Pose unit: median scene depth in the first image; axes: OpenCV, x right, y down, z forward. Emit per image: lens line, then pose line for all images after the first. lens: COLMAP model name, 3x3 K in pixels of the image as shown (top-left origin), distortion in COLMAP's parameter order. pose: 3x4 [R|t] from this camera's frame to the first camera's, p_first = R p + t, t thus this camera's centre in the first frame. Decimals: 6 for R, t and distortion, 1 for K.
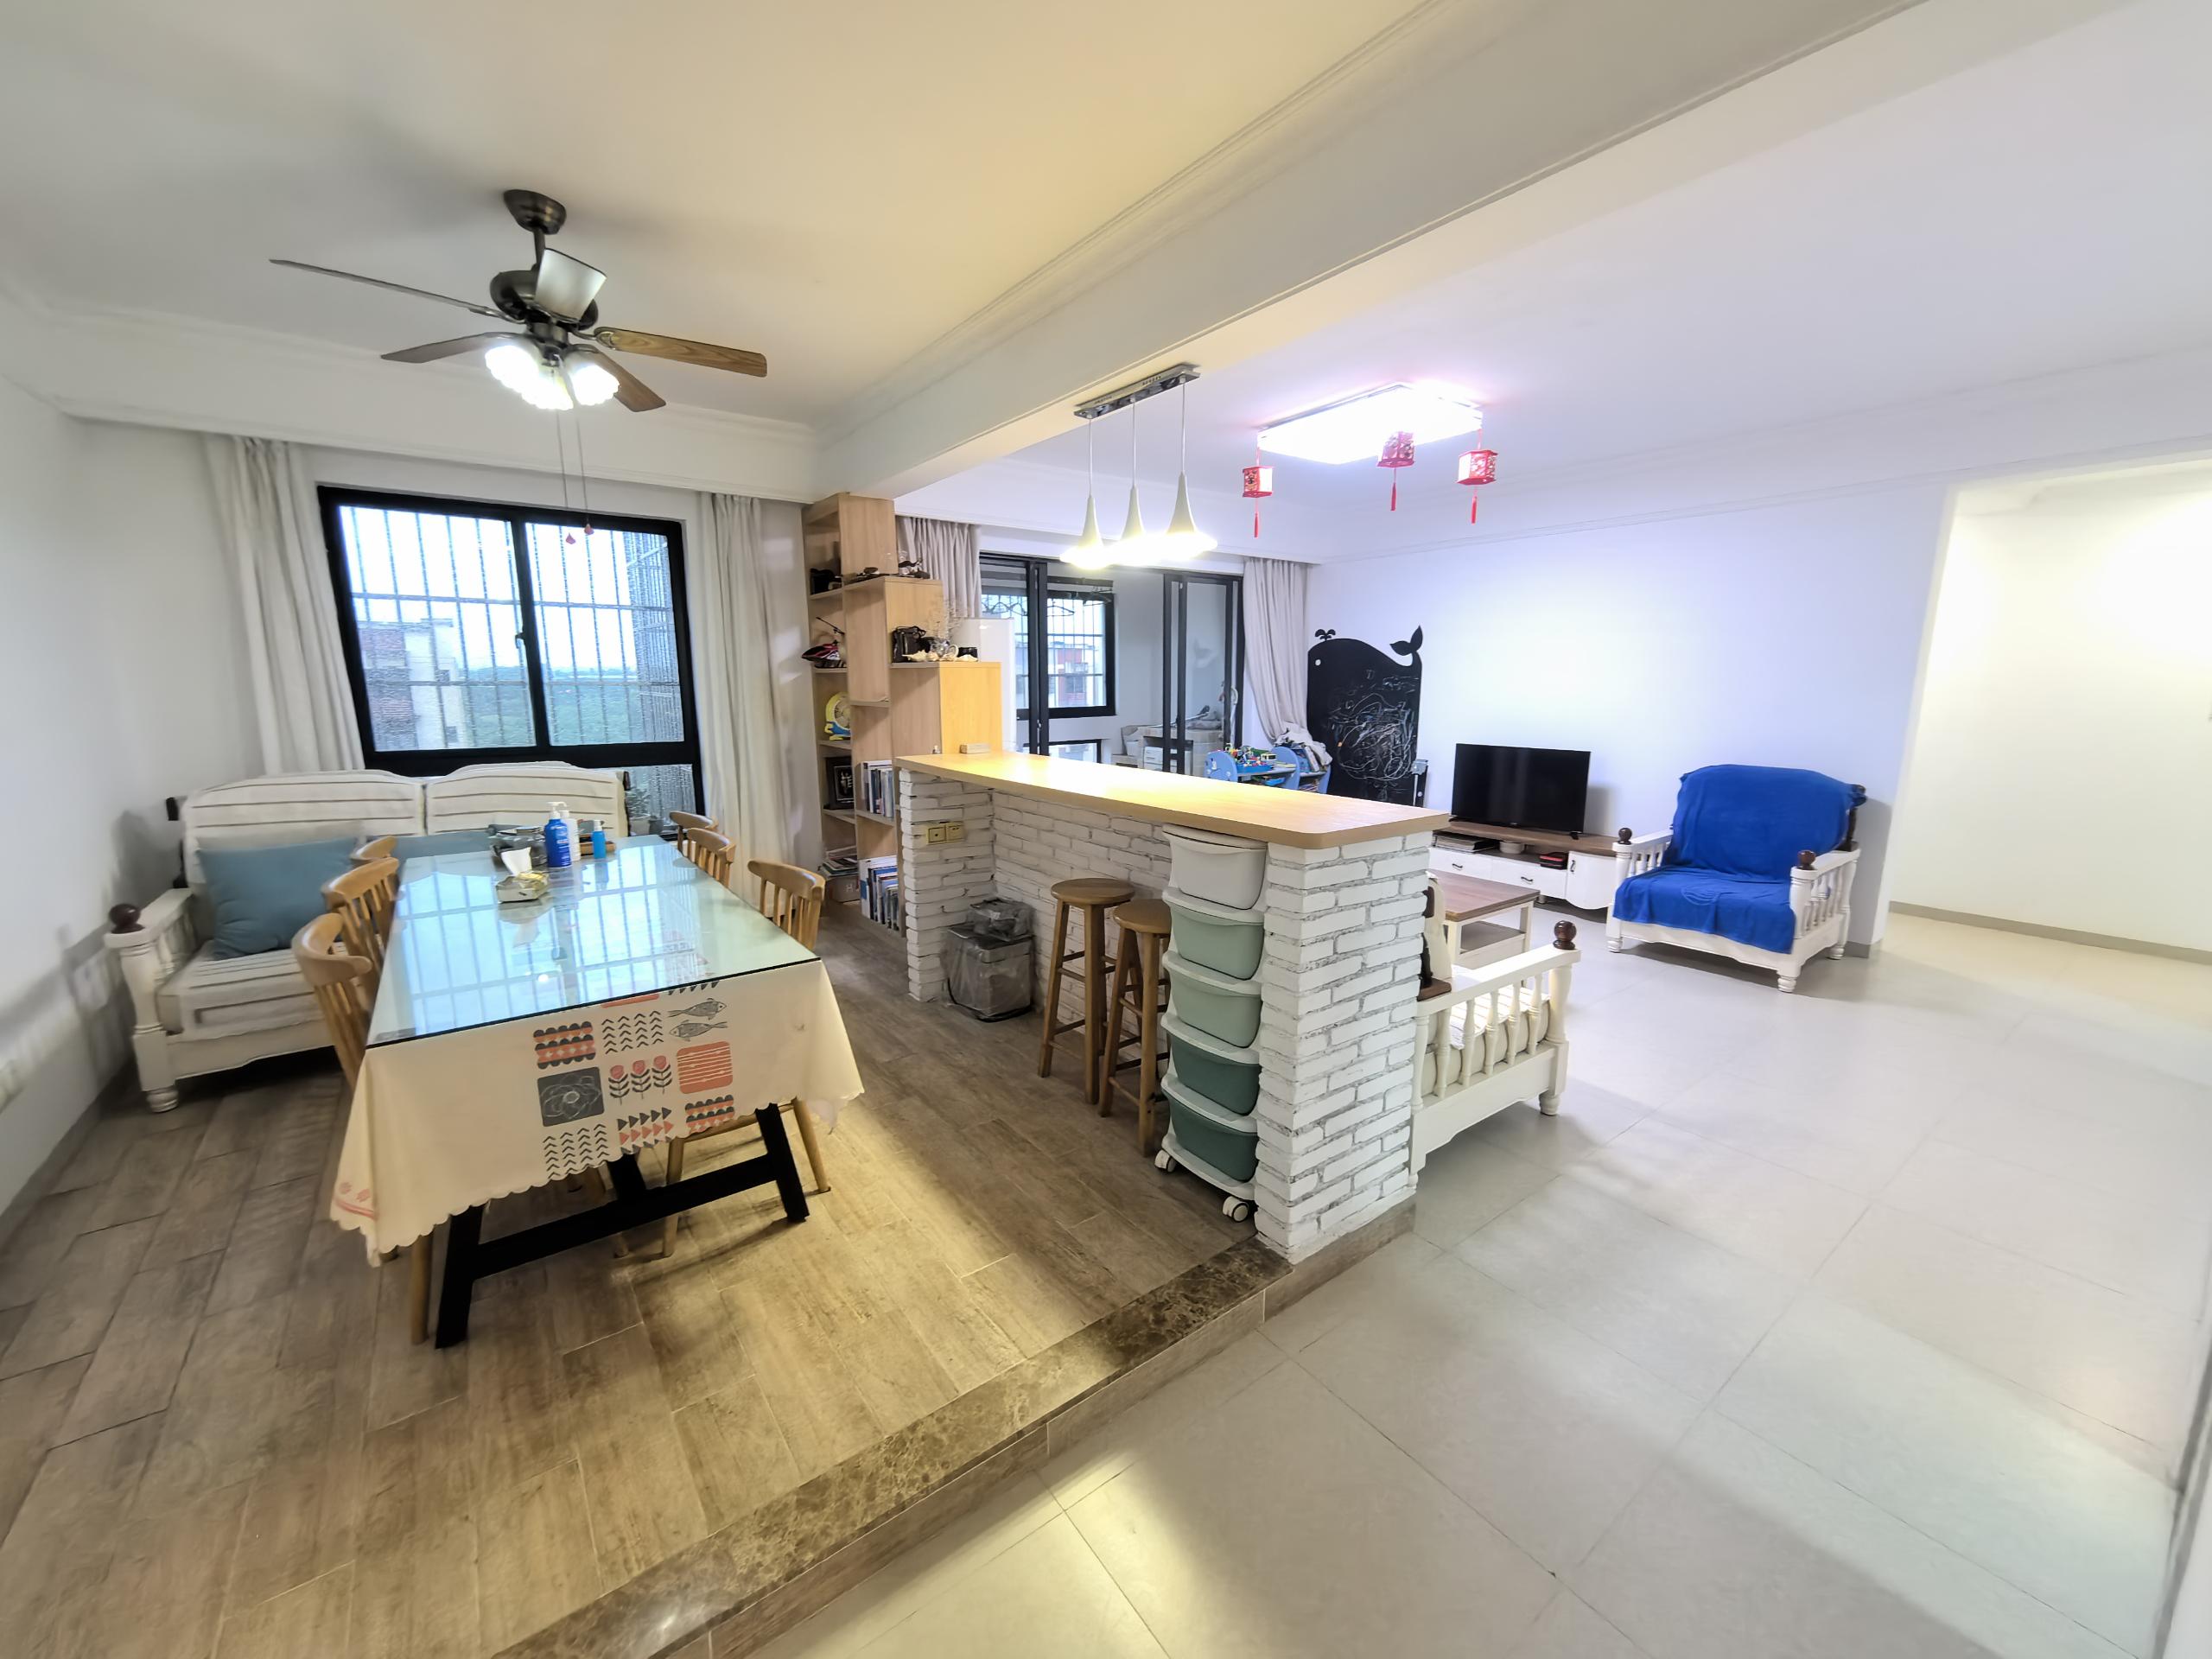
lens RADIAL K [[867.8, 0, 1117.0], [0, 867.8, 826.3], [0, 0, 1]] dist [0.015128, -0.003581]
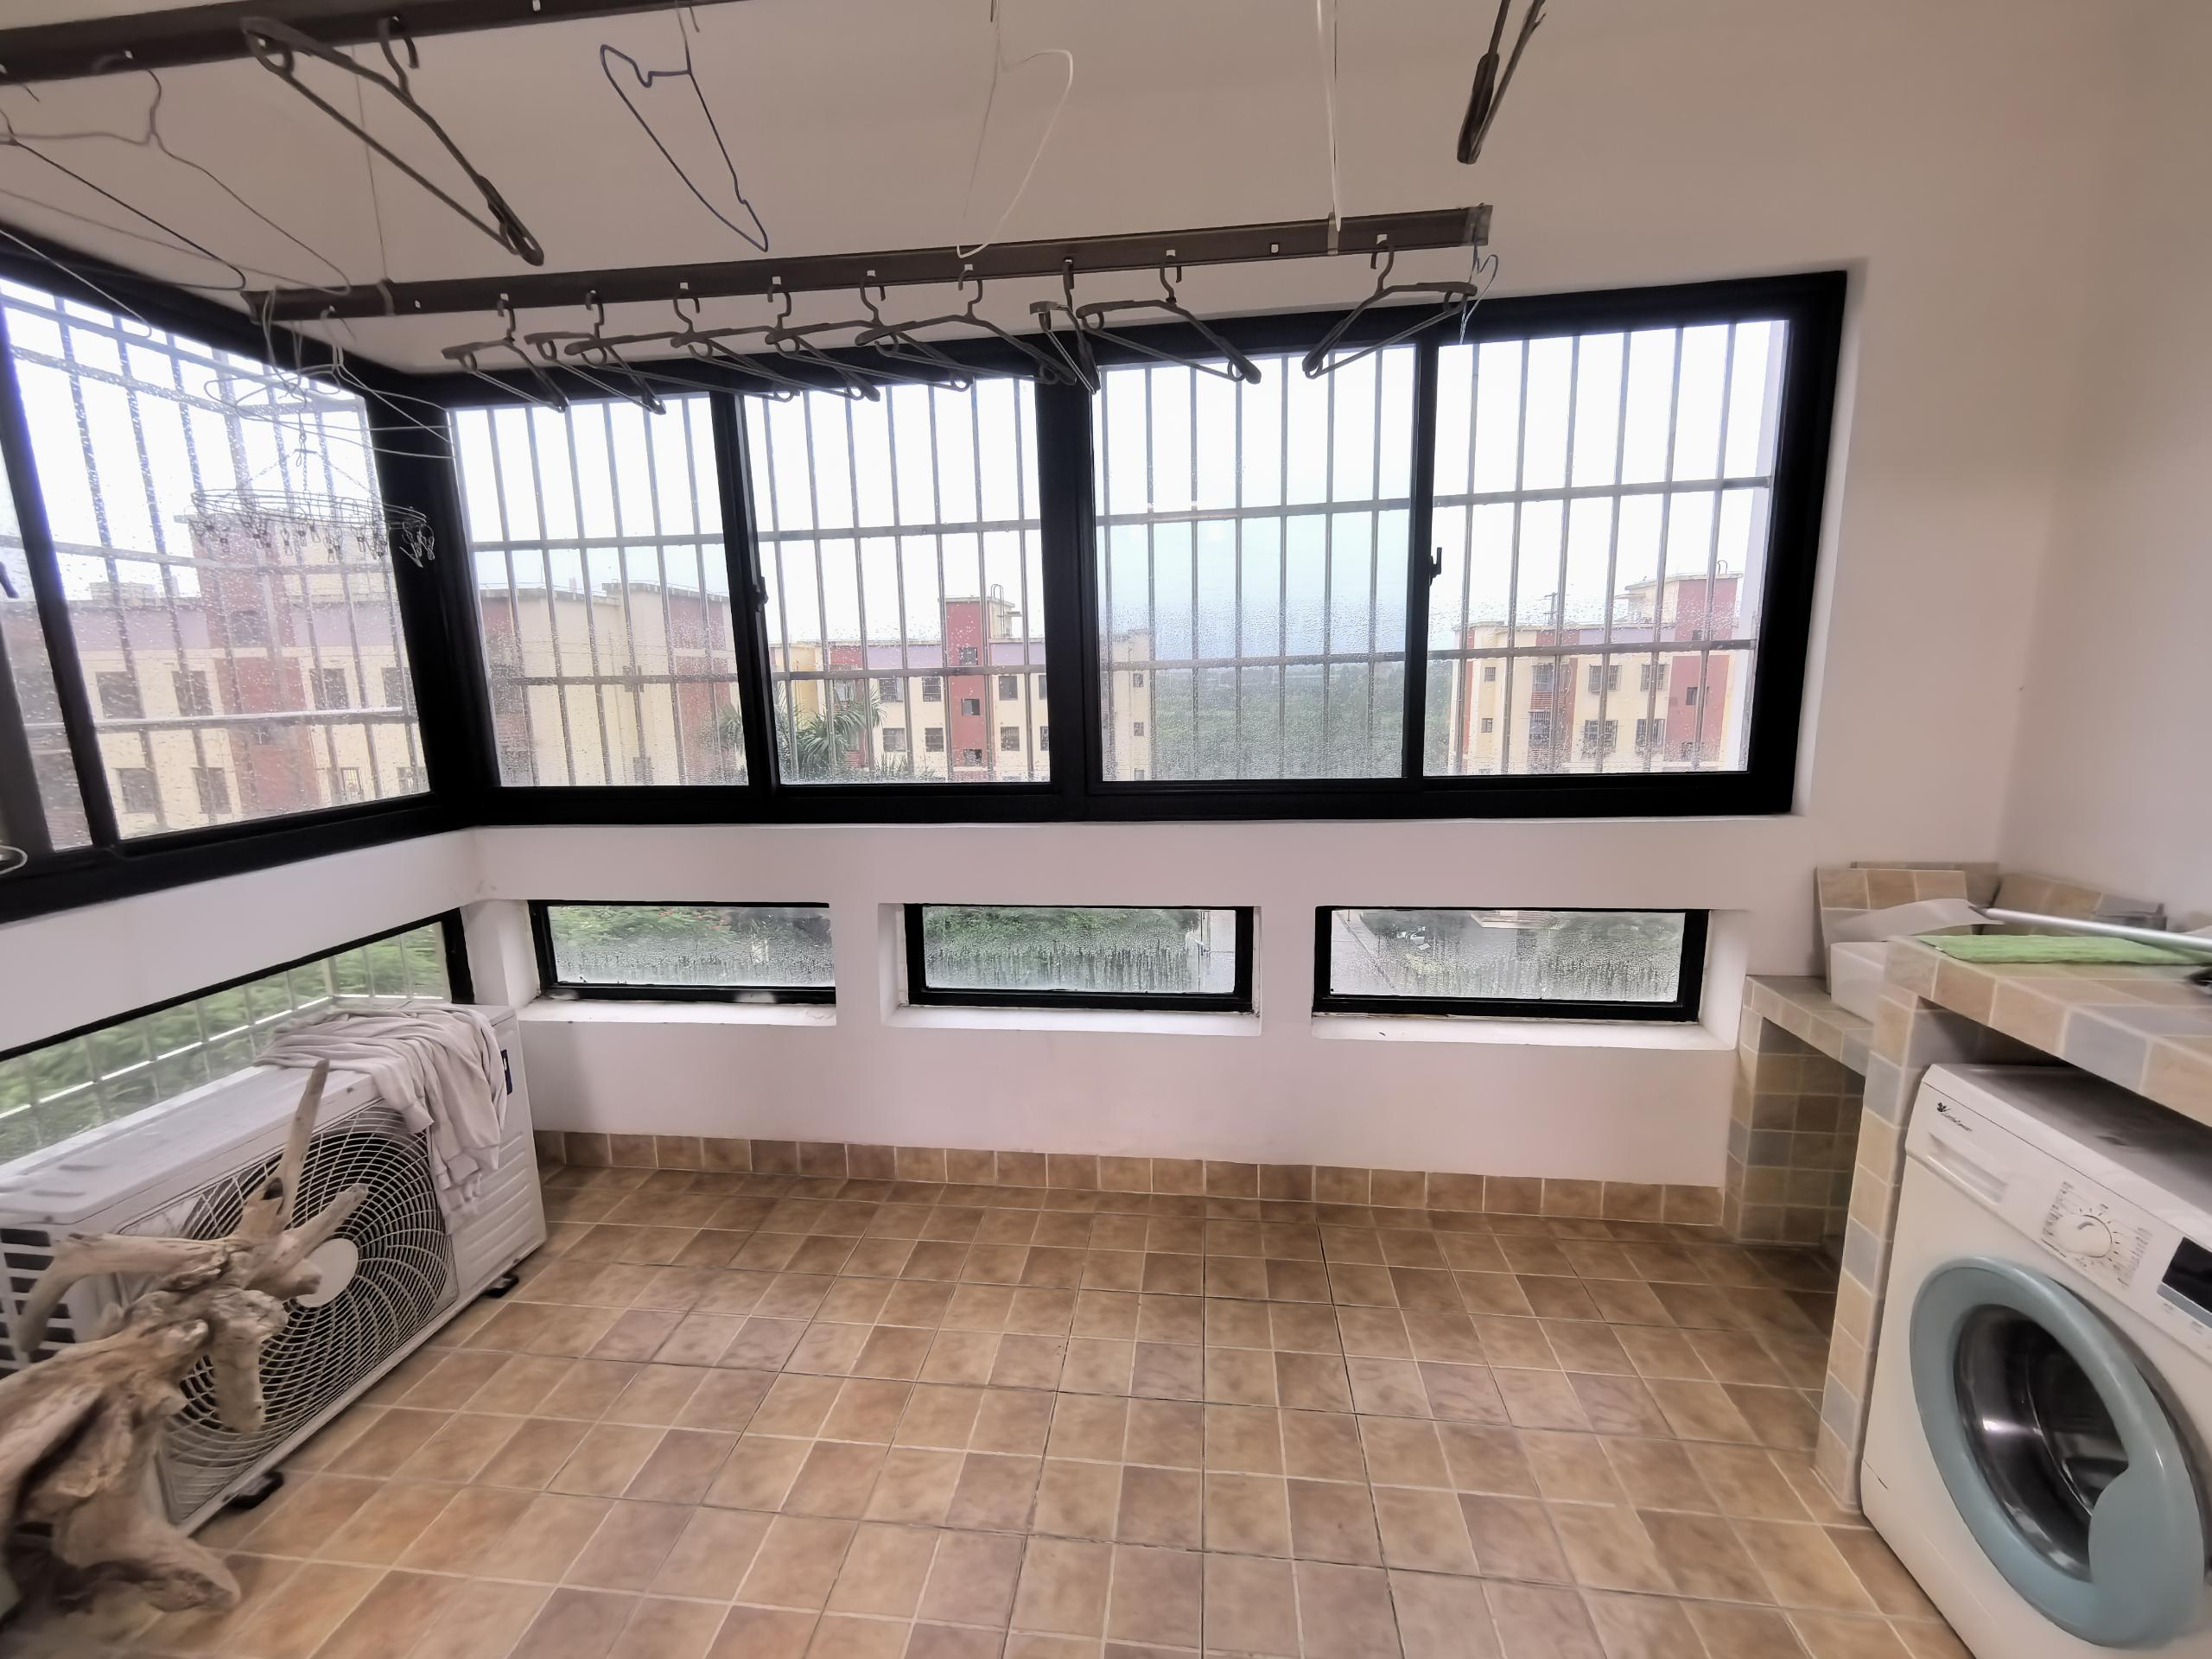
lens RADIAL K [[867.8, 0, 1106.5], [0, 867.8, 831.0], [0, 0, 1]] dist [0.015128, -0.003581]
pose [[0.723442, 0.103246, -0.682621, 0.075721], [-0.102507, 0.993859, 0.041684, -0.333261], [0.682733, 0.039817, 0.729583, 2.039990]]
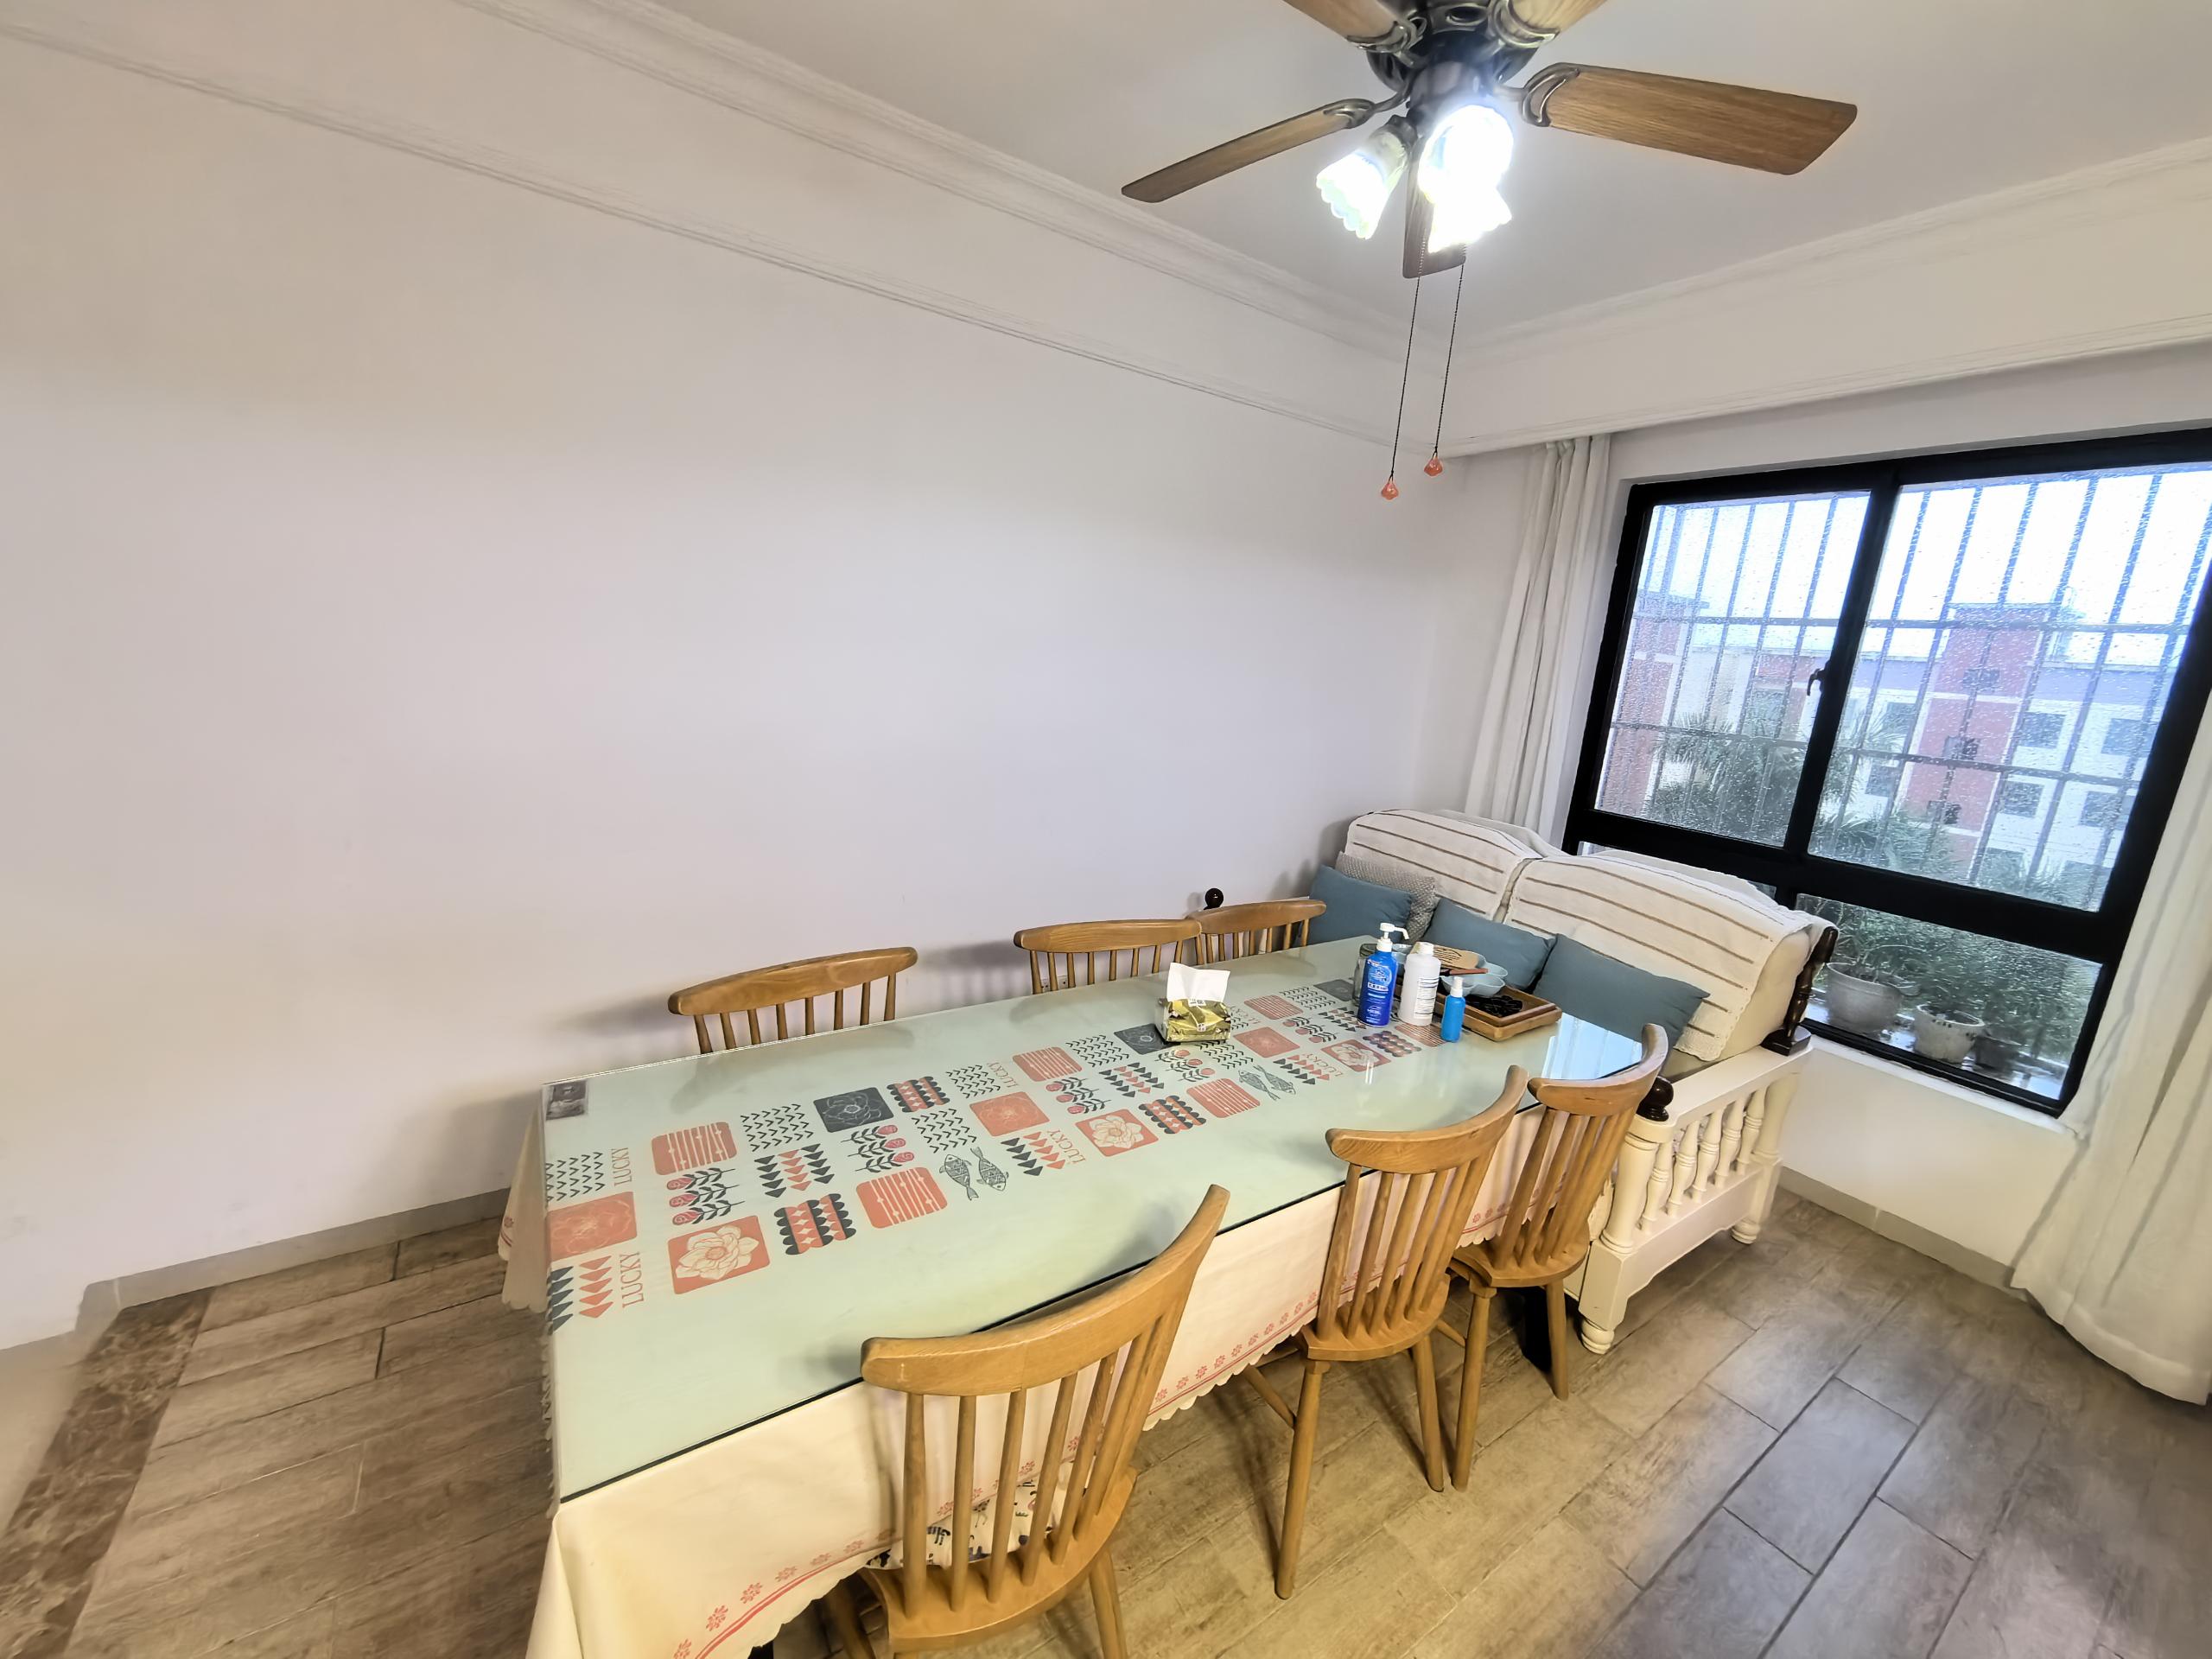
lens RADIAL K [[867.8, 0, 1114.2], [0, 867.8, 825.5], [0, 0, 1]] dist [0.015128, -0.003581]
pose [[-0.058614, 0.202020, -0.977626, -0.028711], [-0.247720, 0.945736, 0.210282, -0.170707], [0.967057, 0.254503, -0.005389, 0.751112]]
